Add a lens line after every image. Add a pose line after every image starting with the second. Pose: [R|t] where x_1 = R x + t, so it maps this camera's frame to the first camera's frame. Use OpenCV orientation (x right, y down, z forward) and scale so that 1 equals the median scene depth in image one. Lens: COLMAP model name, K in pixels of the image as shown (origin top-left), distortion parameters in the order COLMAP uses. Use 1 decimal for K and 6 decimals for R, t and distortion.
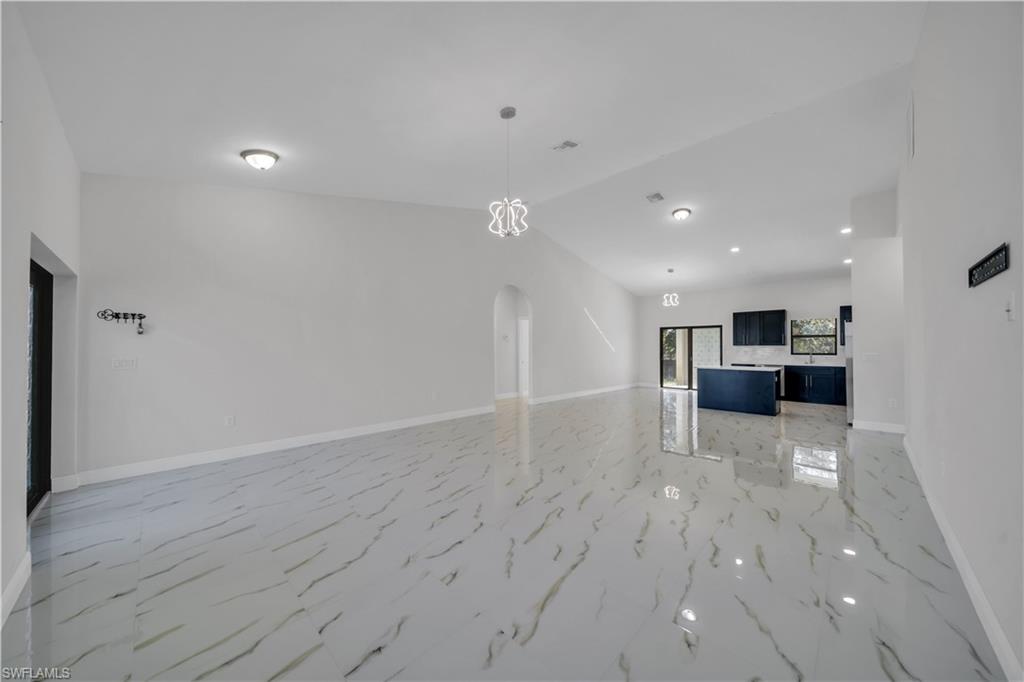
lens RADIAL K [[351.1, 0, 512.0], [0, 351.1, 341.0], [0, 0, 1]] dist [-0.000654, -0.000097]
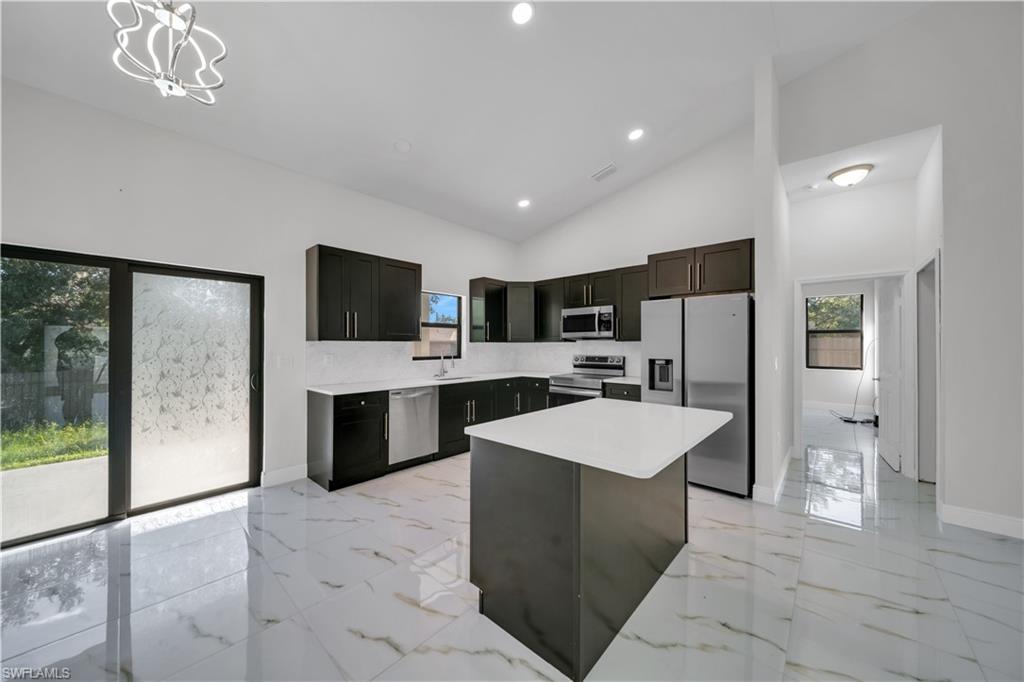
lens RADIAL K [[355.8, 0, 512.0], [0, 355.8, 341.0], [0, 0, 1]] dist [-0.006691, -0.000110]
pose [[-0.036600, 0.011255, 0.999267, 0.301599], [-0.021942, 0.999686, -0.012064, 0.014937], [-0.999089, -0.022368, -0.036341, 0.889509]]
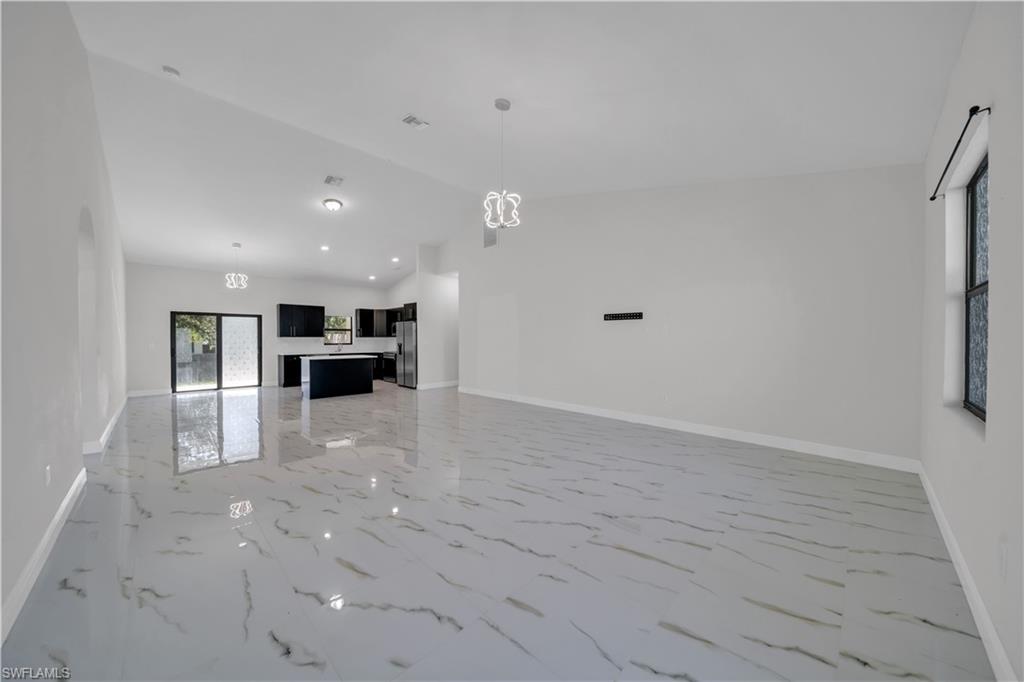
lens RADIAL K [[351.1, 0, 512.0], [0, 351.1, 341.0], [0, 0, 1]] dist [-0.000654, -0.000097]
pose [[0.016285, -0.005356, 0.999853, -0.379701], [-0.018661, 0.999810, 0.005659, 0.007568], [-0.999693, -0.018750, 0.016182, 0.353348]]
